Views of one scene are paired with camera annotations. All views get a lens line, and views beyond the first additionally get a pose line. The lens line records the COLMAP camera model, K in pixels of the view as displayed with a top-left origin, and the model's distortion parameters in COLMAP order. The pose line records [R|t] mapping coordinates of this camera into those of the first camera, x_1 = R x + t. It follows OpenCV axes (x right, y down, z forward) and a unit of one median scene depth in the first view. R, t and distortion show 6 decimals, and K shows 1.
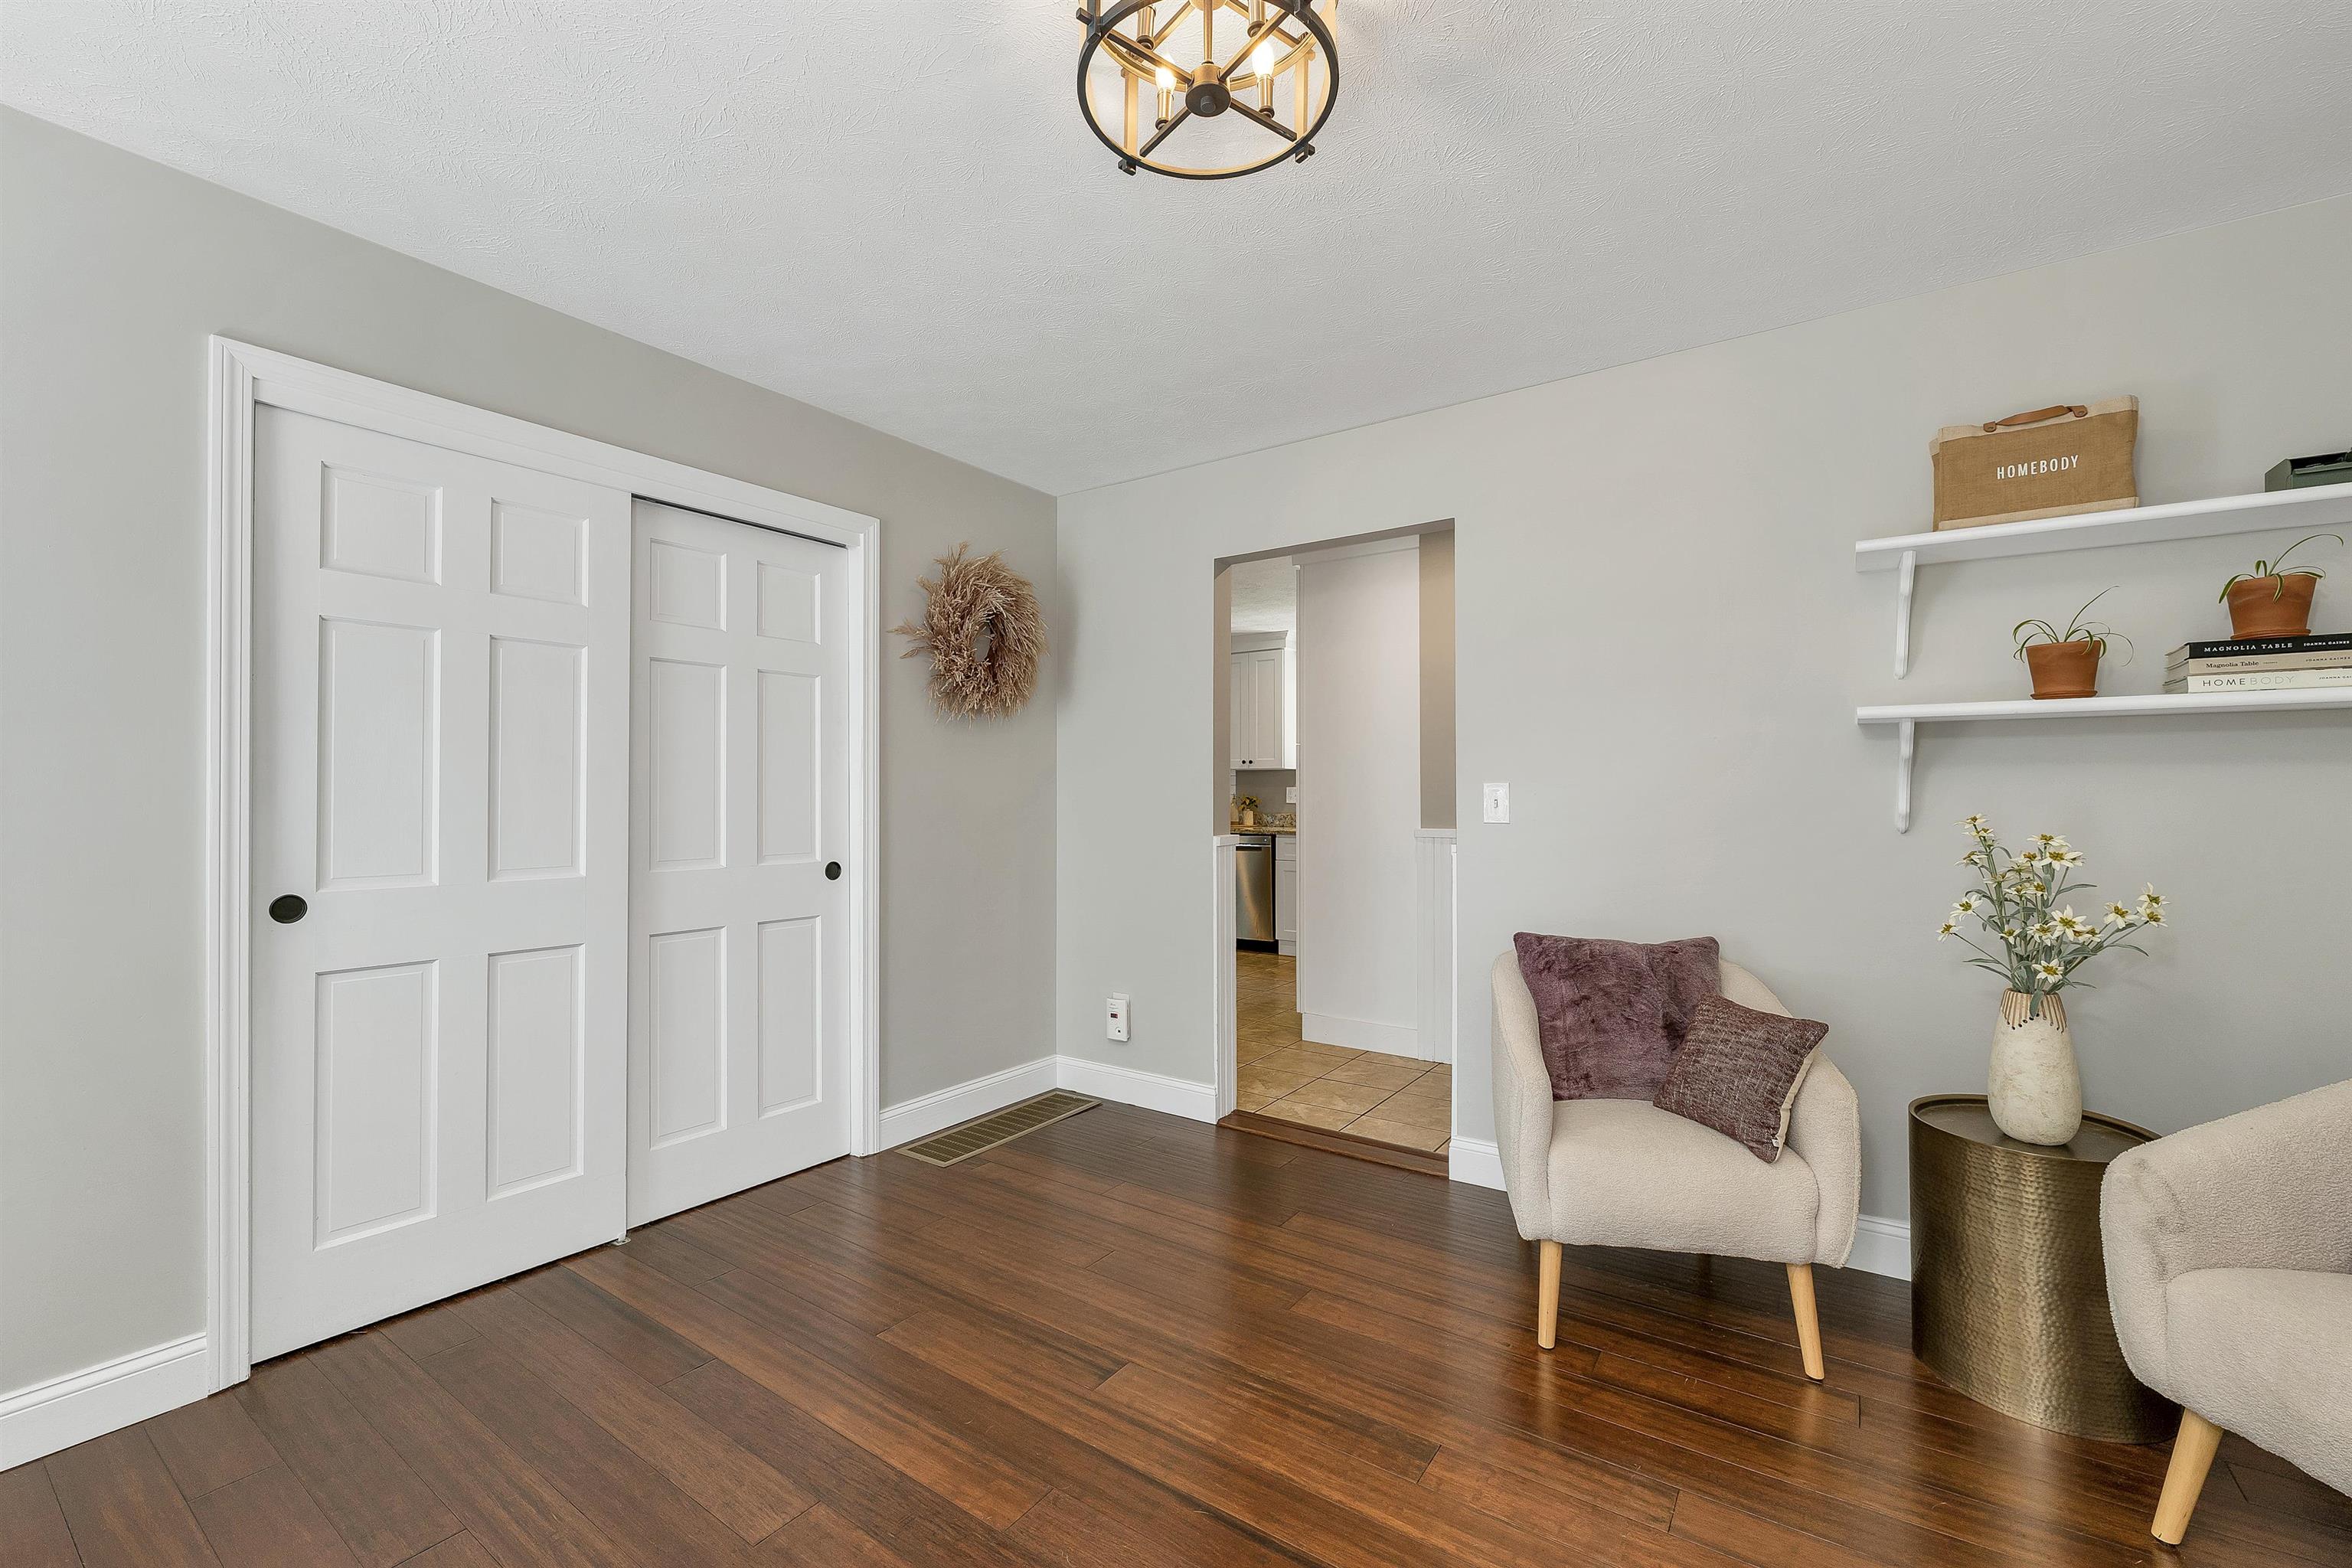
lens RADIAL K [[964.1, 0, 1167.8], [0, 964.1, 793.7], [0, 0, 1]] dist [-0.002671, -0.000254]
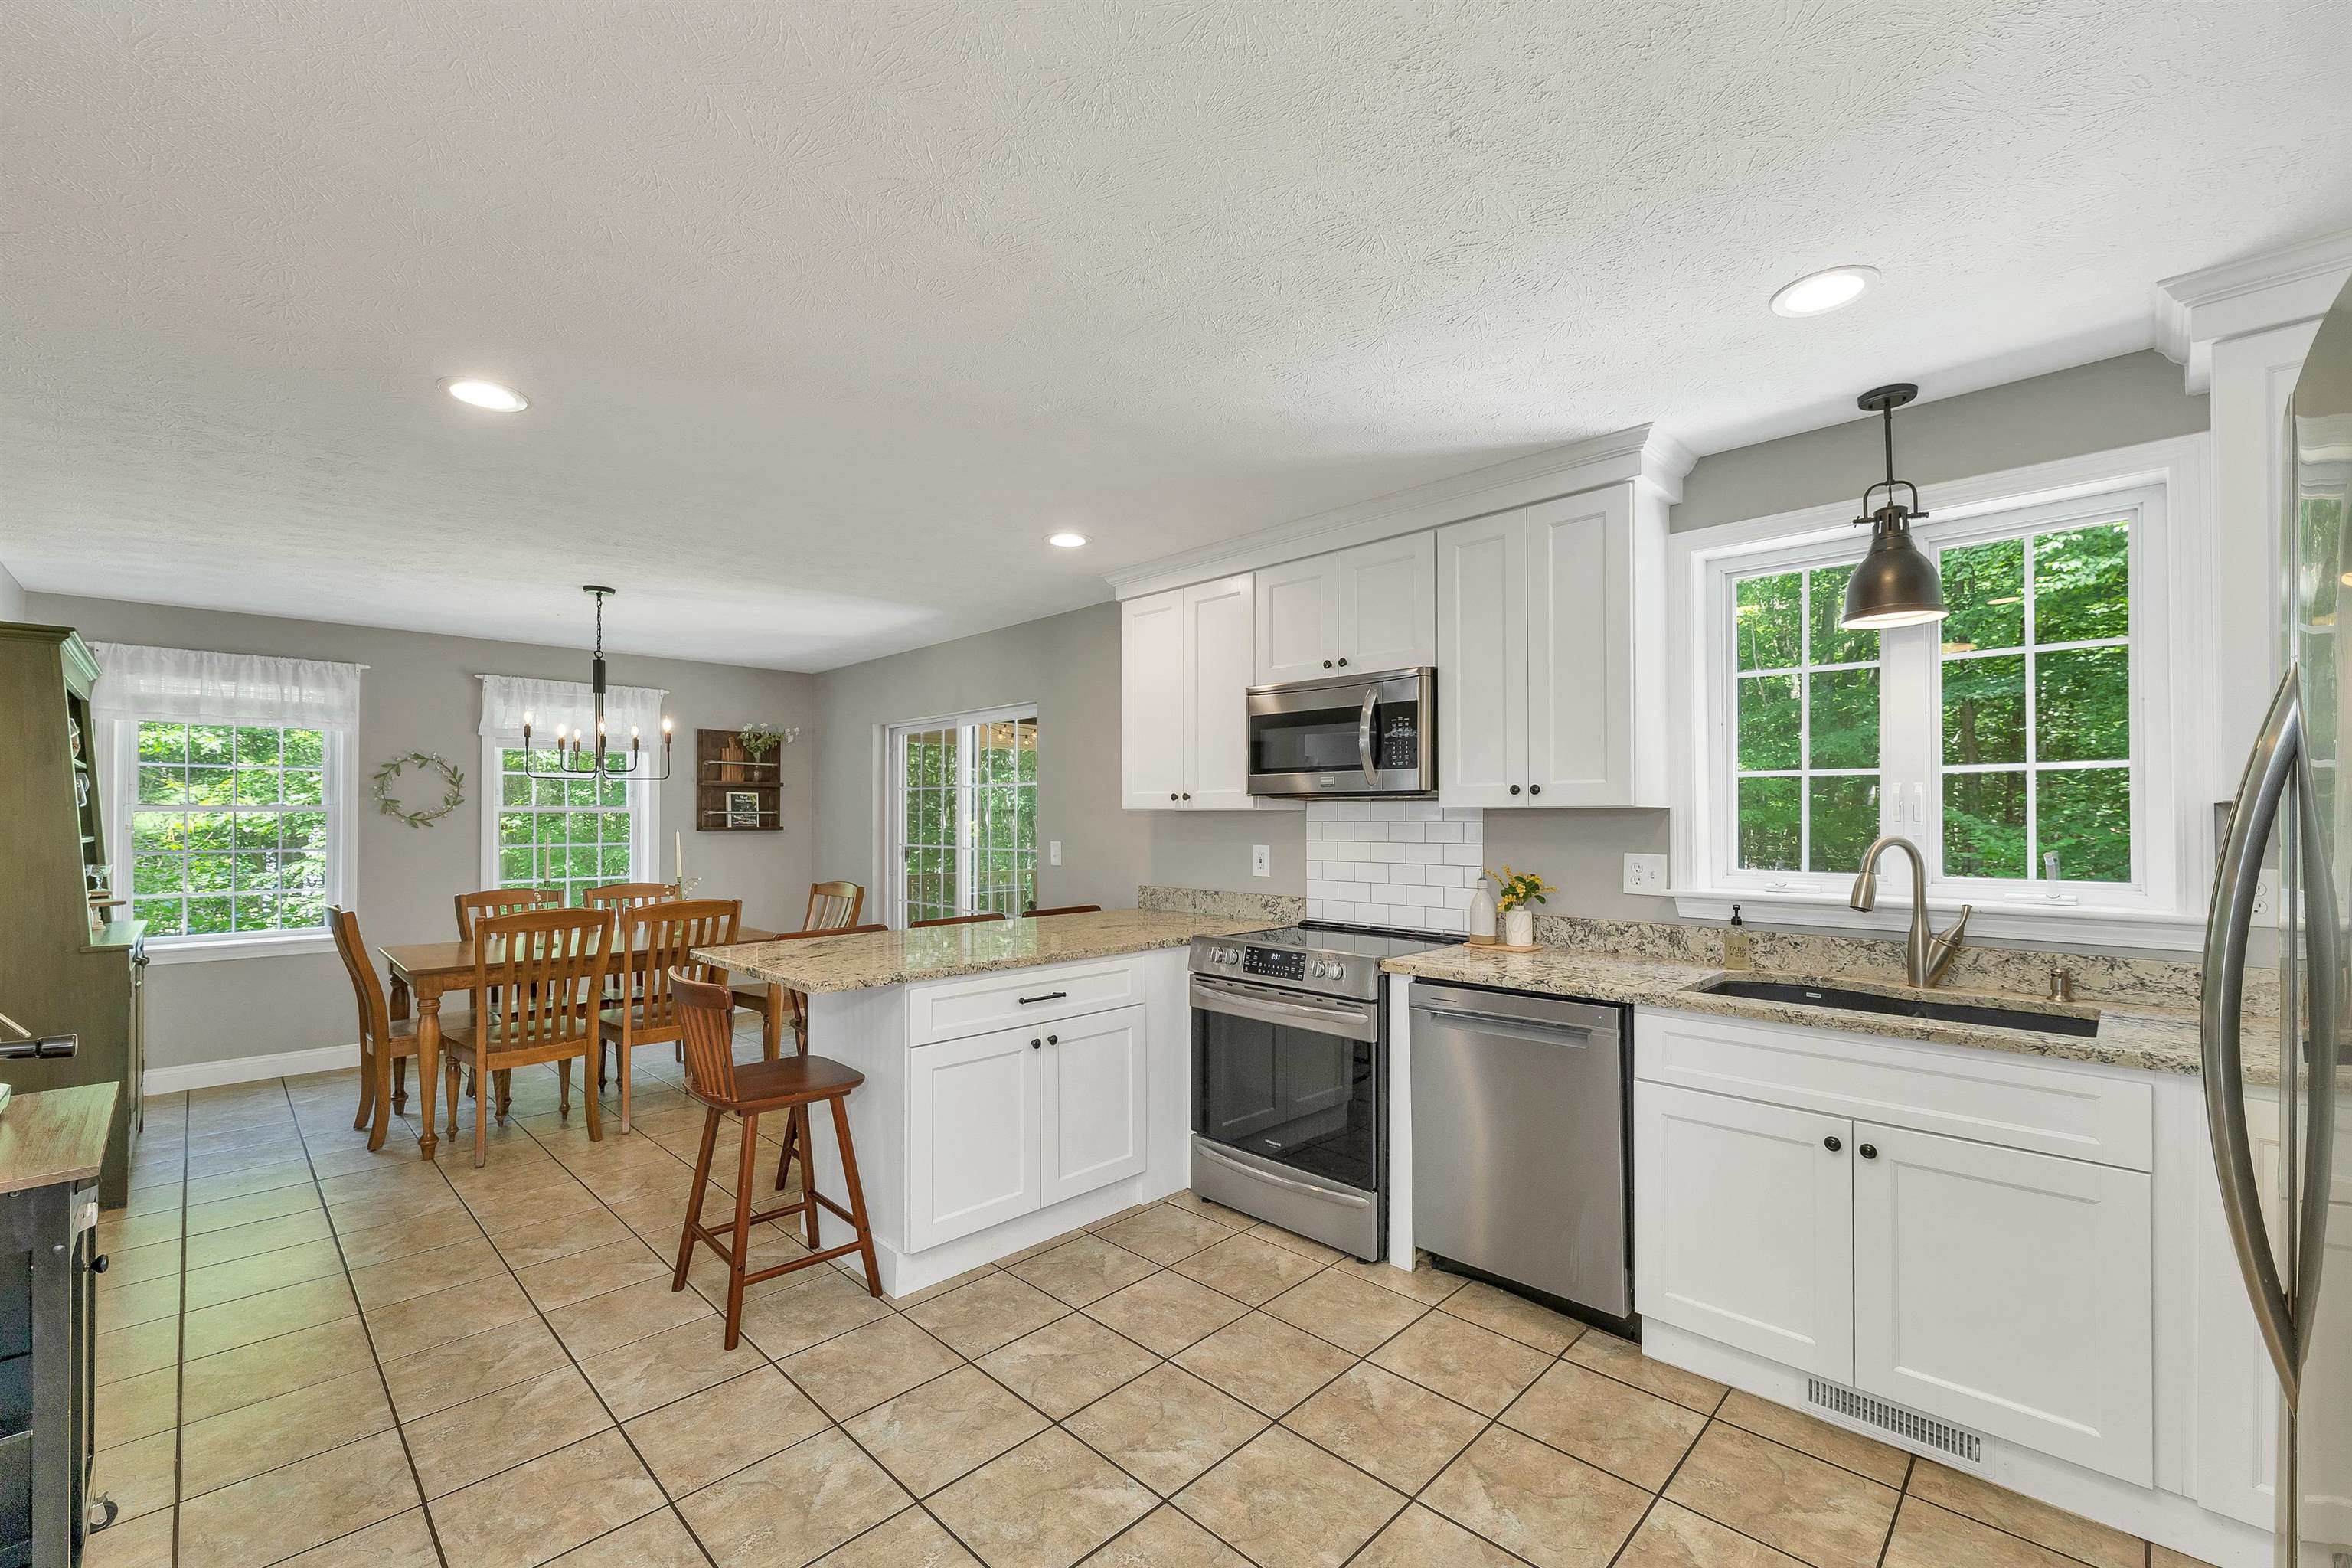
lens RADIAL K [[966.3, 0, 1172.1], [0, 966.3, 810.7], [0, 0, 1]] dist [-0.001631, -0.000056]
pose [[0.986167, -0.001414, -0.165750, 0.007909], [0.001687, 0.999997, 0.001506, -0.025444], [0.165747, -0.001764, 0.986167, 0.607224]]
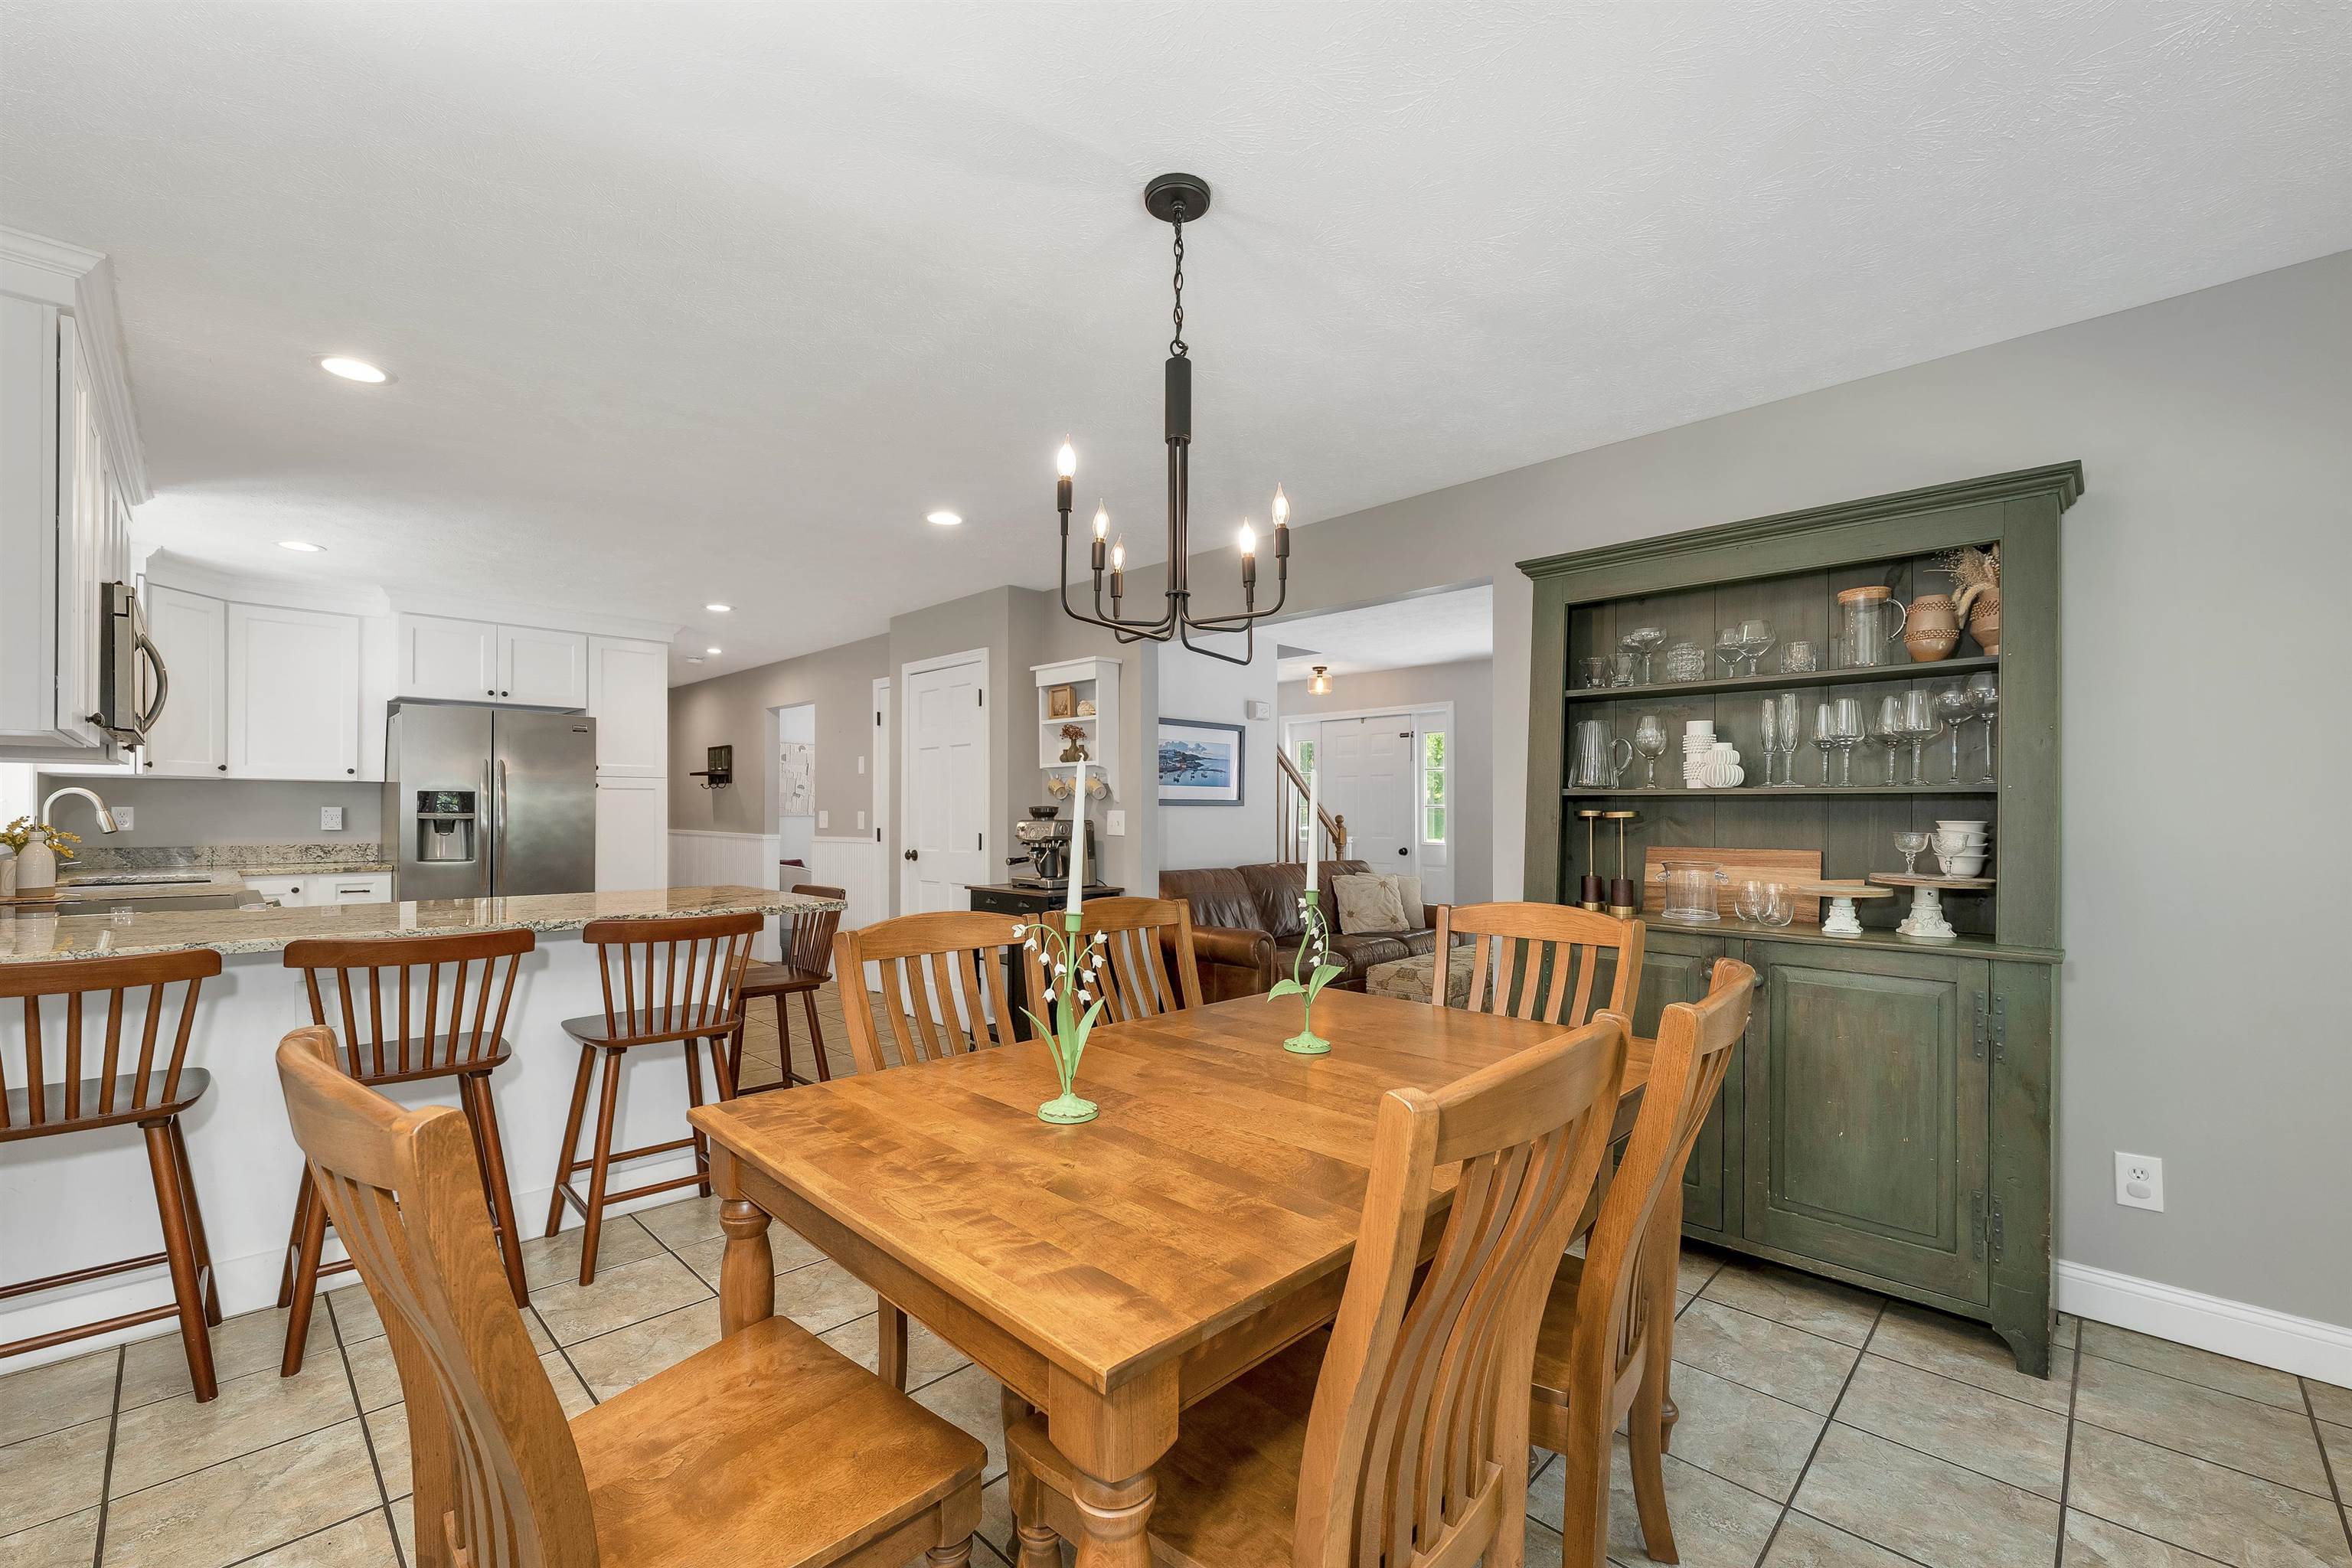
lens RADIAL K [[971.1, 0, 1169.2], [0, 971.1, 806.9], [0, 0, 1]] dist [-0.001208, -0.000051]
pose [[-0.986304, 0.001220, 0.164933, -0.475705], [-0.001308, 0.999883, -0.015223, 0.001110], [-0.164932, -0.015230, -0.986187, 1.379239]]
